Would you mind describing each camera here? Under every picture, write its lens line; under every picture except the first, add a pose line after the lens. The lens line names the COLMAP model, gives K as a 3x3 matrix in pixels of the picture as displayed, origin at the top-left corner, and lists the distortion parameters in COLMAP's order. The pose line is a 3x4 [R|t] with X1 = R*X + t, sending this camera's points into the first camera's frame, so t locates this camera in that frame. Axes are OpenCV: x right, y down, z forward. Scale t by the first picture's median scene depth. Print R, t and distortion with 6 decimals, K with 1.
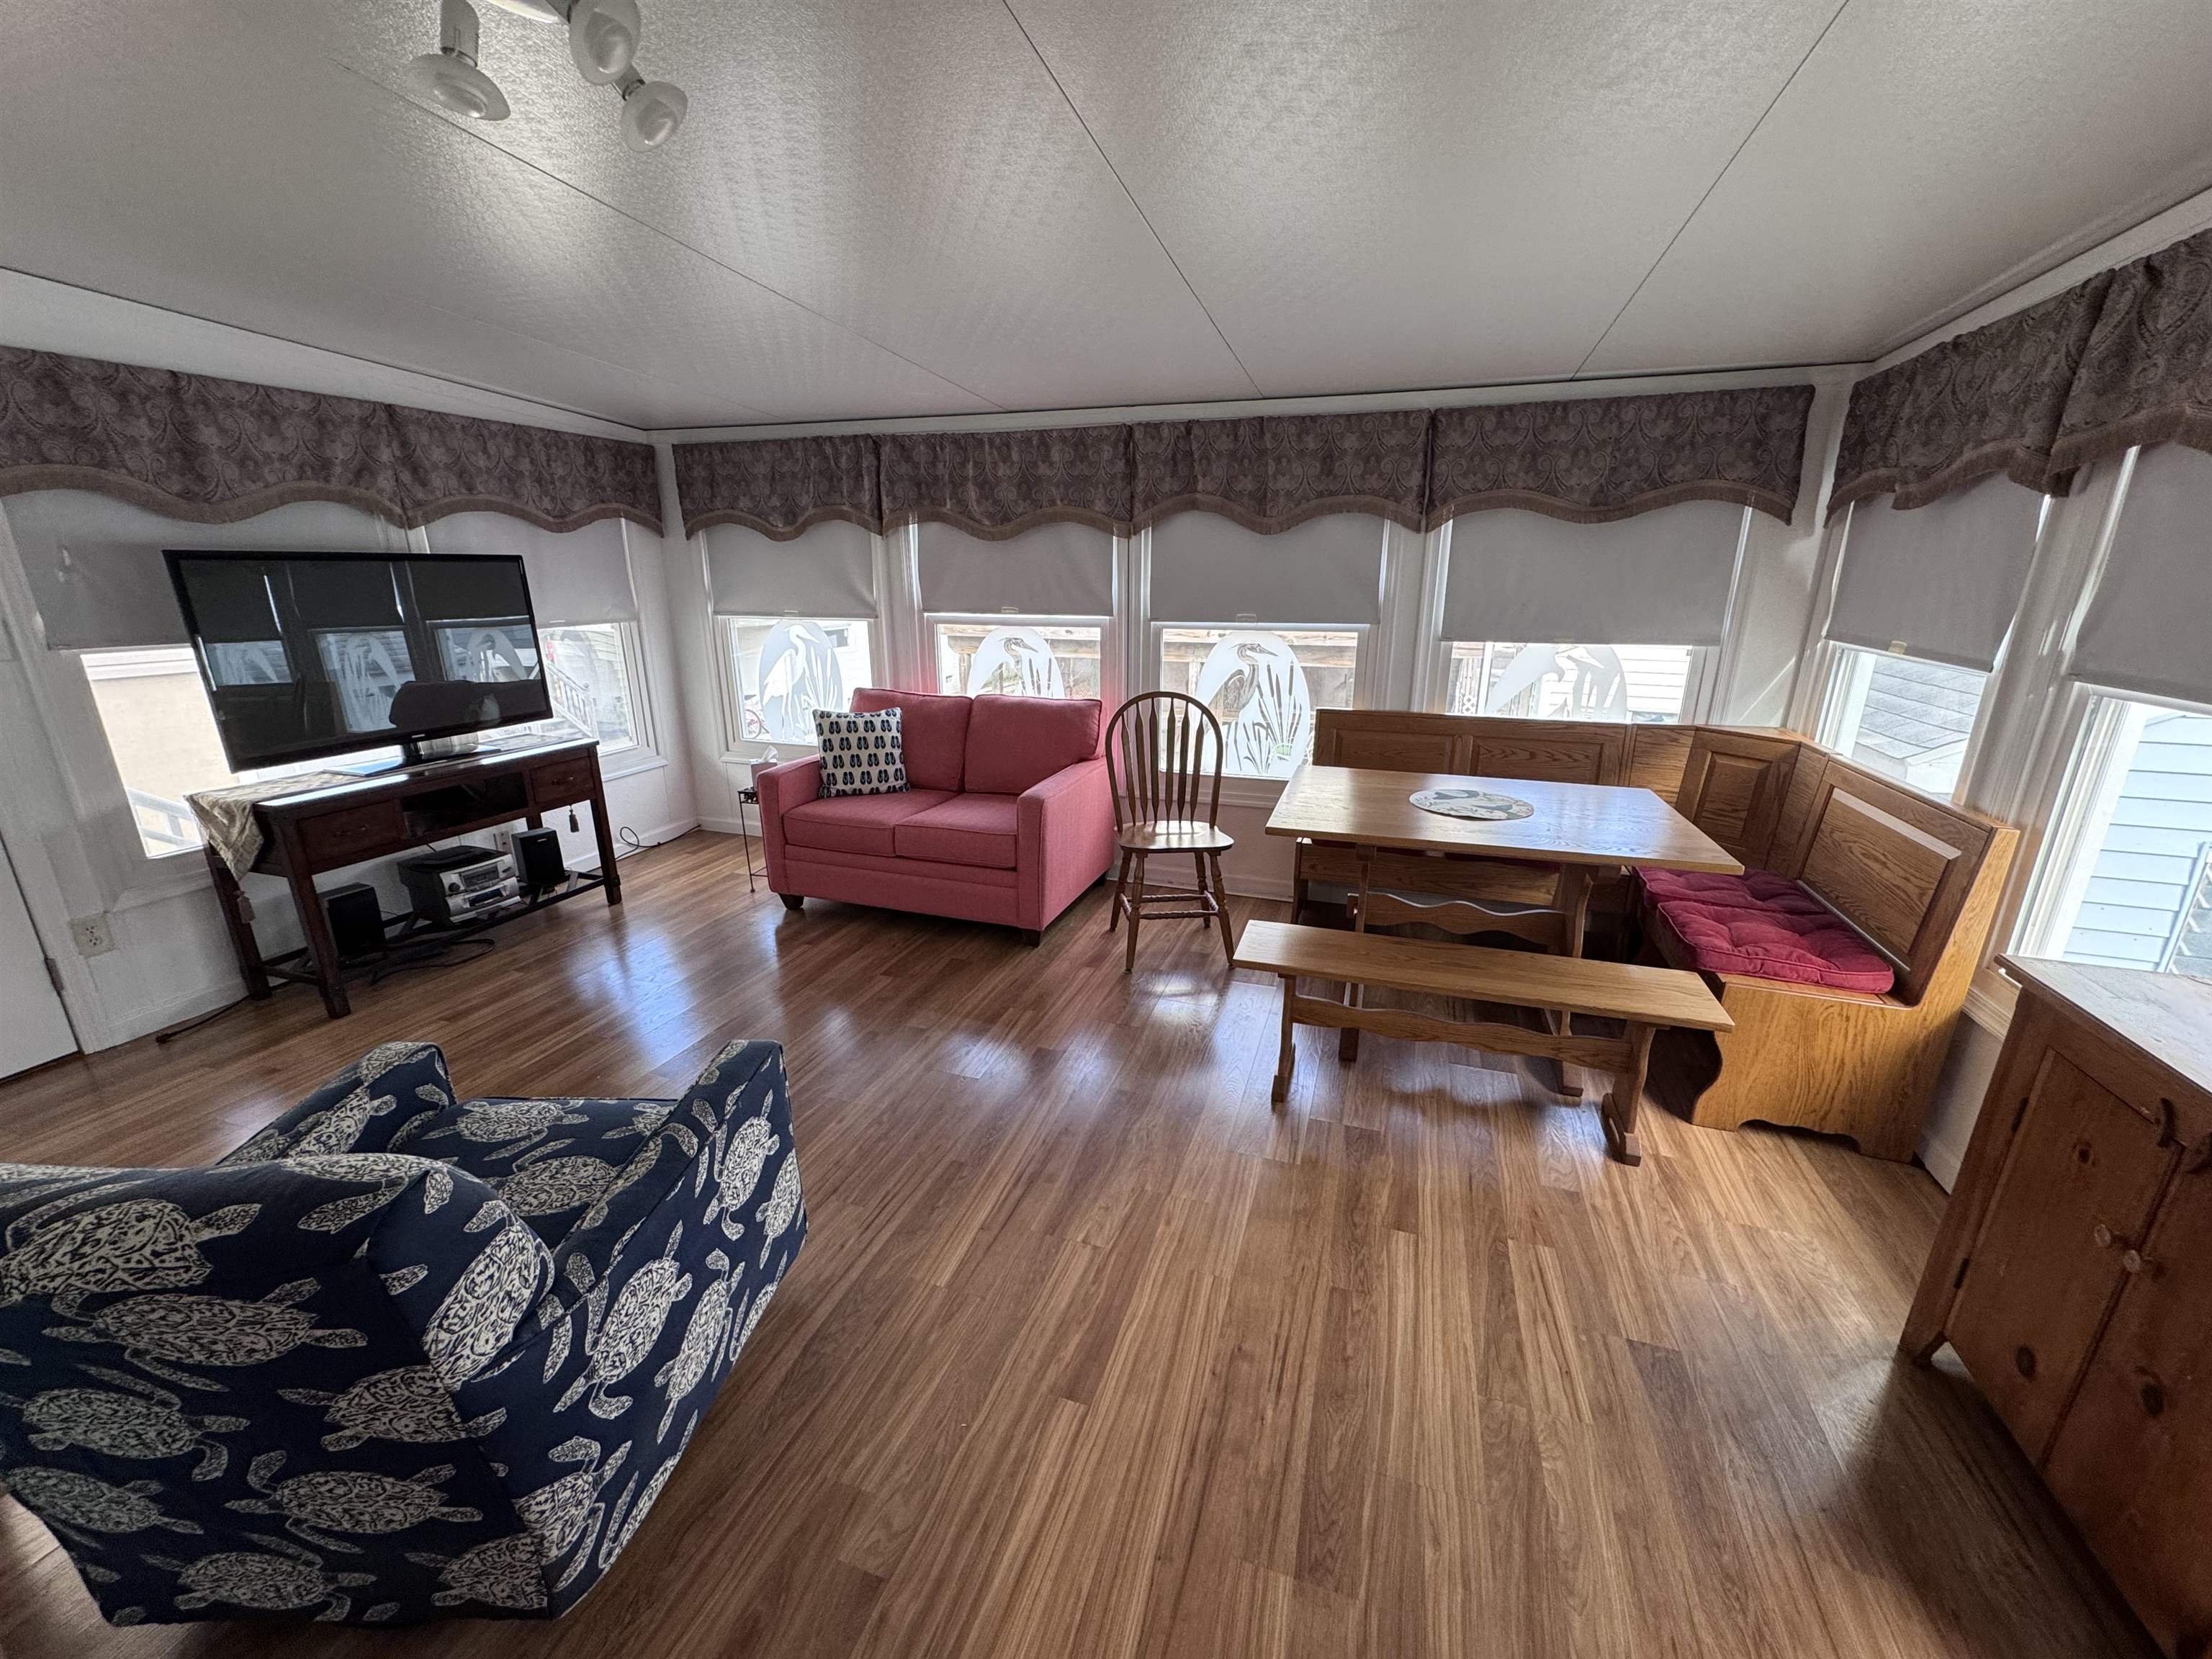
lens RADIAL K [[889.3, 0, 1106.0], [0, 889.3, 829.5], [0, 0, 1]] dist [-0.005672, 0.000377]
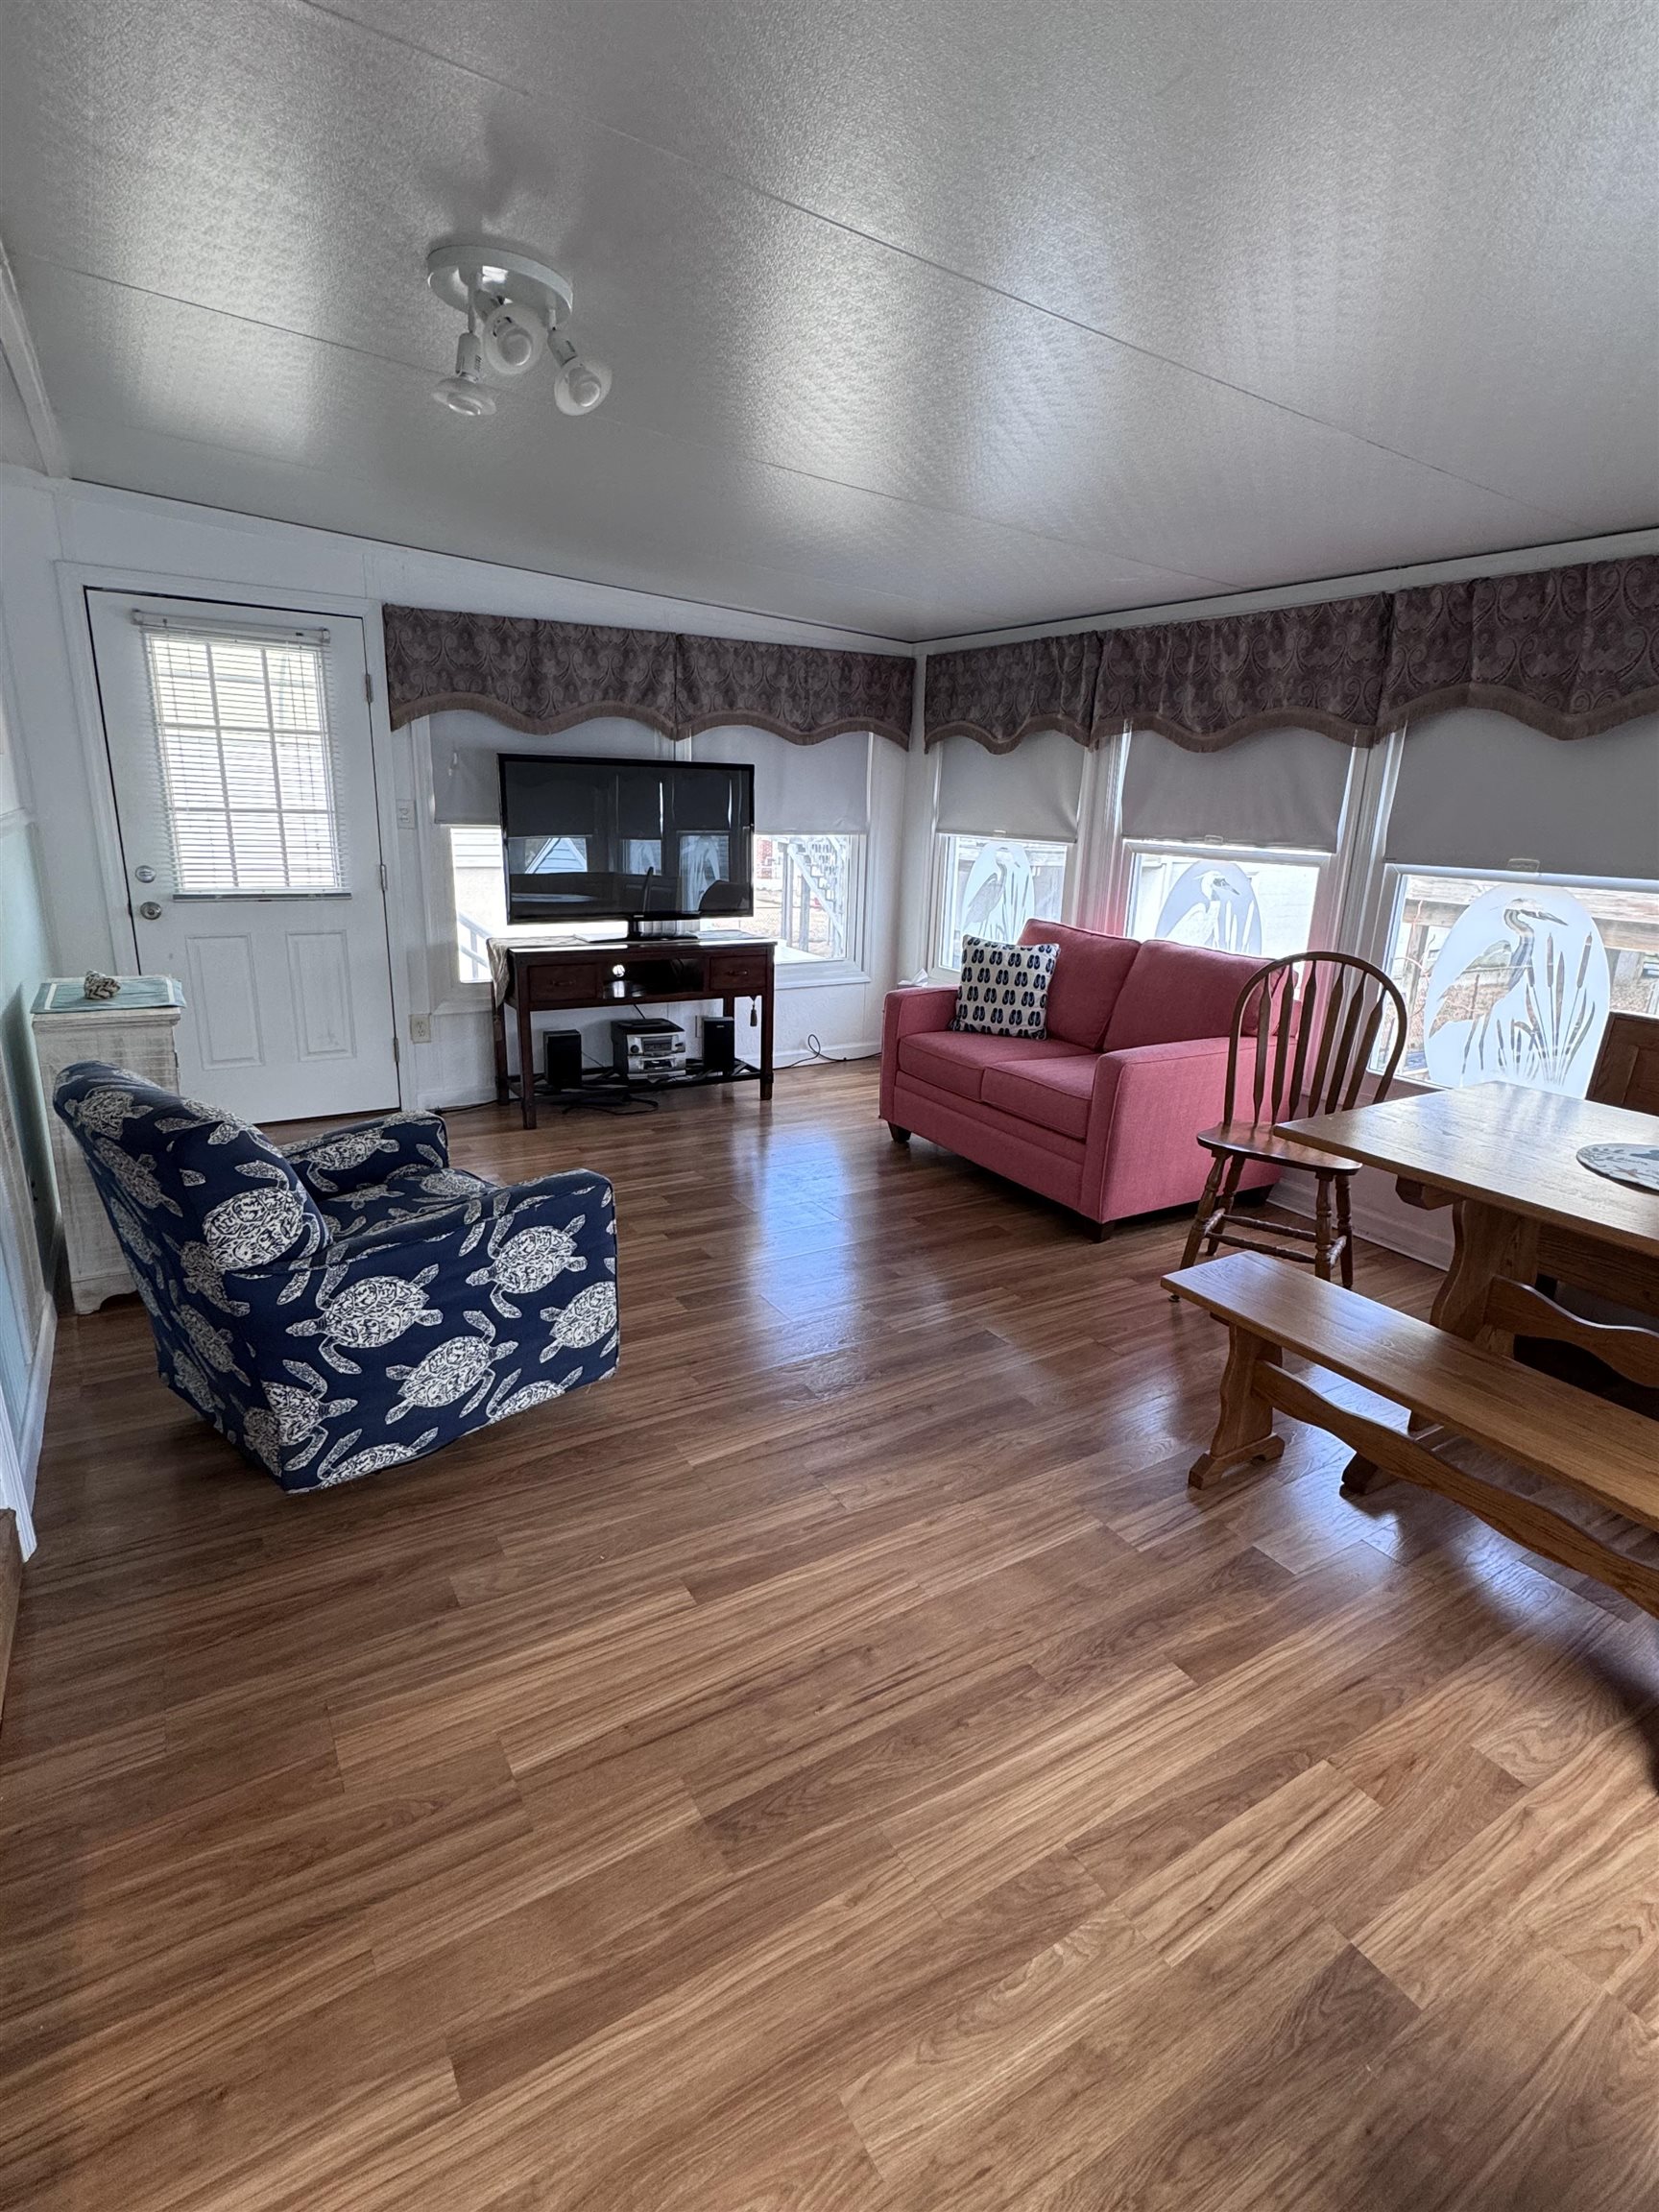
lens RADIAL K [[1104.9, 0, 813.0], [0, 1104.9, 1101.2], [0, 0, 1]] dist [-0.003200, -0.000745]
pose [[0.752167, 0.196398, -0.629025, 0.318906], [-0.211831, 0.975953, 0.051417, 0.007778], [0.623997, 0.094573, 0.775683, 0.034979]]
